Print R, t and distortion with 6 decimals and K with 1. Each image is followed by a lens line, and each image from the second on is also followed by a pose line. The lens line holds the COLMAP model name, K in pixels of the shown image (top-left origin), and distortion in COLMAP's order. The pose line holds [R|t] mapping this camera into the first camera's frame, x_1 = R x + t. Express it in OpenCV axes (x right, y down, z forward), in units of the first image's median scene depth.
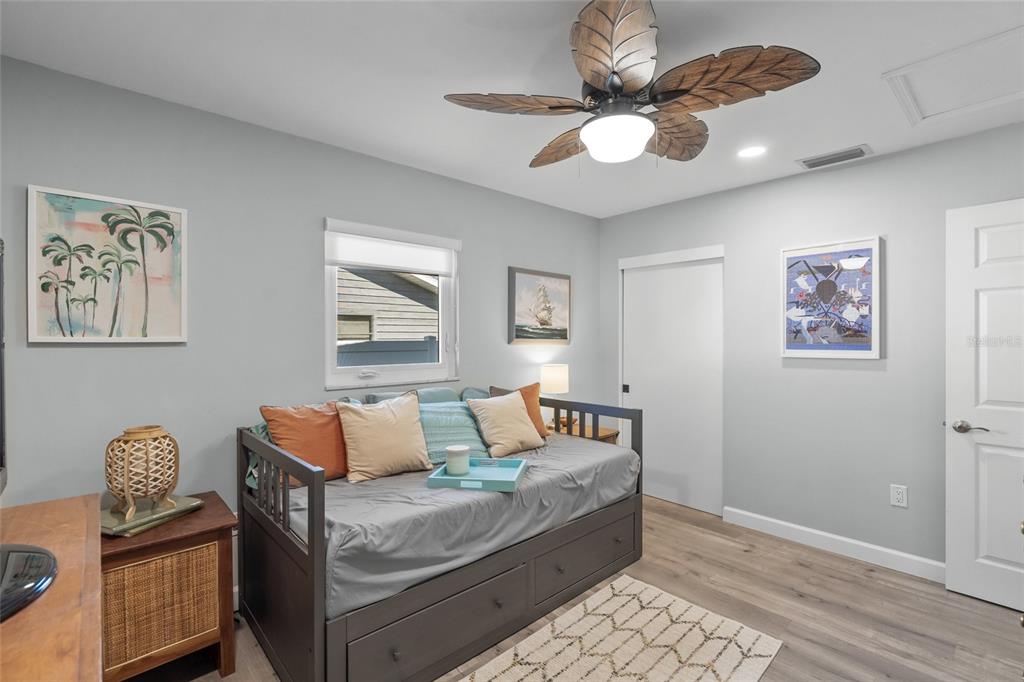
lens RADIAL K [[462.1, 0, 510.5], [0, 462.1, 336.5], [0, 0, 1]] dist [-0.000938, 0.000172]
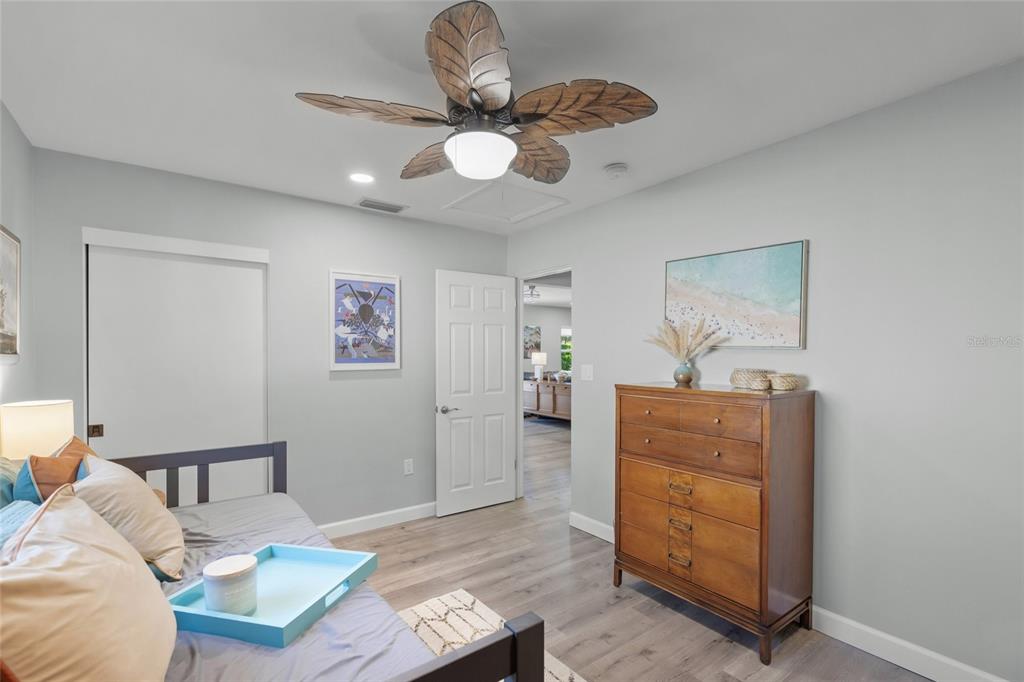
lens RADIAL K [[468.1, 0, 510.9], [0, 468.1, 355.6], [0, 0, 1]] dist [-0.000956, 0.000002]
pose [[0.108159, -0.005296, 0.994119, -0.486478], [-0.005089, 0.999970, 0.005881, 0.001251], [-0.994121, -0.005695, 0.108129, 0.510842]]
